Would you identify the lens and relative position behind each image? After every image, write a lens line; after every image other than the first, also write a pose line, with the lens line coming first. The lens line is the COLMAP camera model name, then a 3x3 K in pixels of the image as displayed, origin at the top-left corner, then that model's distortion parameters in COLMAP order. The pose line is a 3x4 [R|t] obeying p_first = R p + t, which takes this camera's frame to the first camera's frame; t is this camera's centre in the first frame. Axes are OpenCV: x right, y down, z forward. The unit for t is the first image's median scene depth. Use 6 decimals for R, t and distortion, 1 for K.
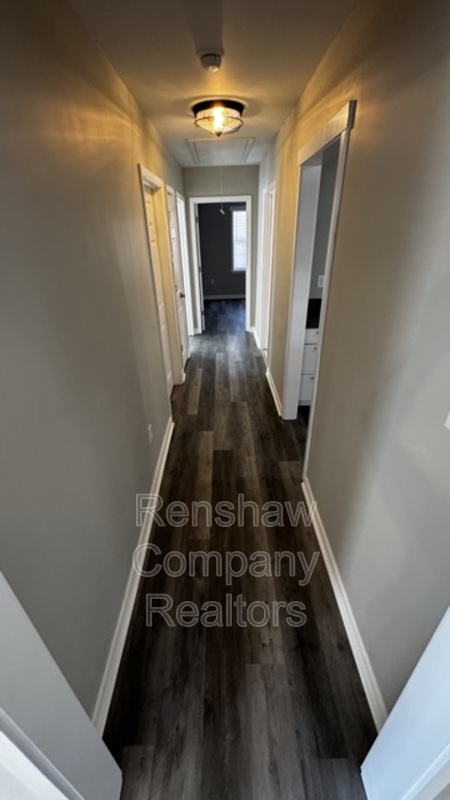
lens RADIAL K [[318.2, 0, 225.0], [0, 318.2, 400.0], [0, 0, 1]] dist [-0.001194, -0.000119]
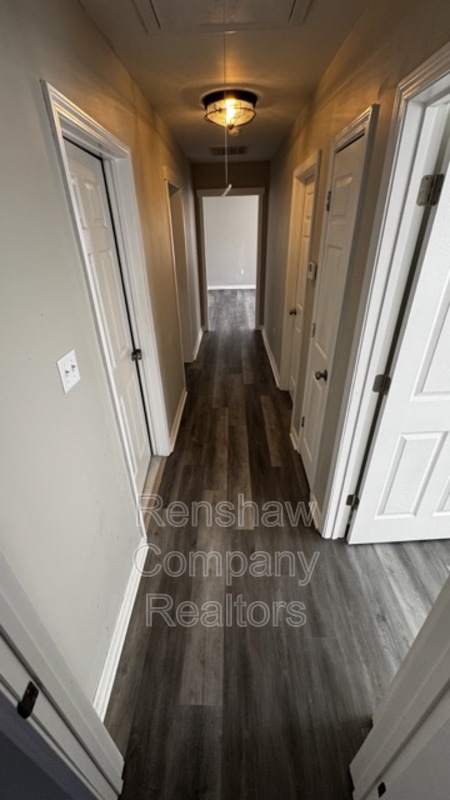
lens RADIAL K [[318.2, 0, 225.0], [0, 318.2, 400.0], [0, 0, 1]] dist [-0.001194, -0.000119]
pose [[-0.998410, 0.026474, 0.049772, -0.020486], [0.056236, 0.529649, 0.846351, -0.855340], [-0.003955, 0.847804, -0.530295, 1.553358]]
